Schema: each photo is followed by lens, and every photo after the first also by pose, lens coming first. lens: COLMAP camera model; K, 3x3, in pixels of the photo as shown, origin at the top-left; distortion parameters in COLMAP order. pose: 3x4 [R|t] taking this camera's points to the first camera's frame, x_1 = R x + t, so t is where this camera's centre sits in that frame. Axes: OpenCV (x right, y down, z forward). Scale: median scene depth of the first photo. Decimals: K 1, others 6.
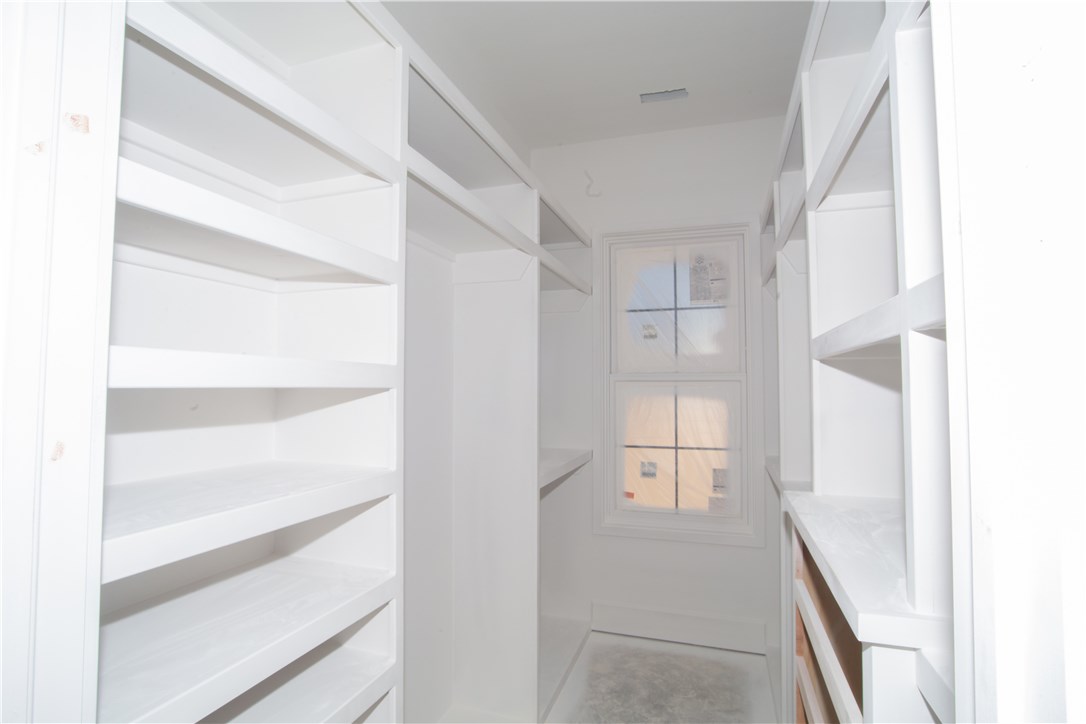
lens RADIAL K [[529.9, 0, 536.0], [0, 529.9, 360.5], [0, 0, 1]] dist [-0.049513, 0.014973]
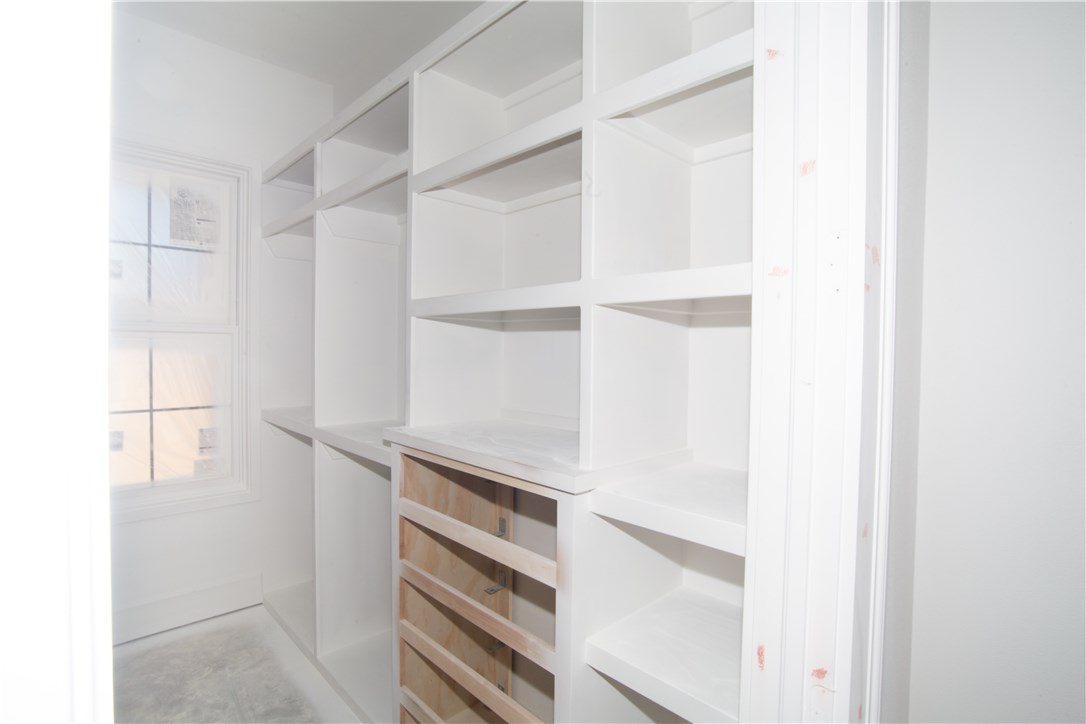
lens RADIAL K [[529.9, 0, 537.4], [0, 529.9, 354.5], [0, 0, 1]] dist [-0.049513, 0.014973]
pose [[0.455106, -0.006335, 0.890415, -0.197788], [-0.057764, 0.997658, 0.036622, 0.010209], [-0.888562, -0.068101, 0.453674, 0.081419]]
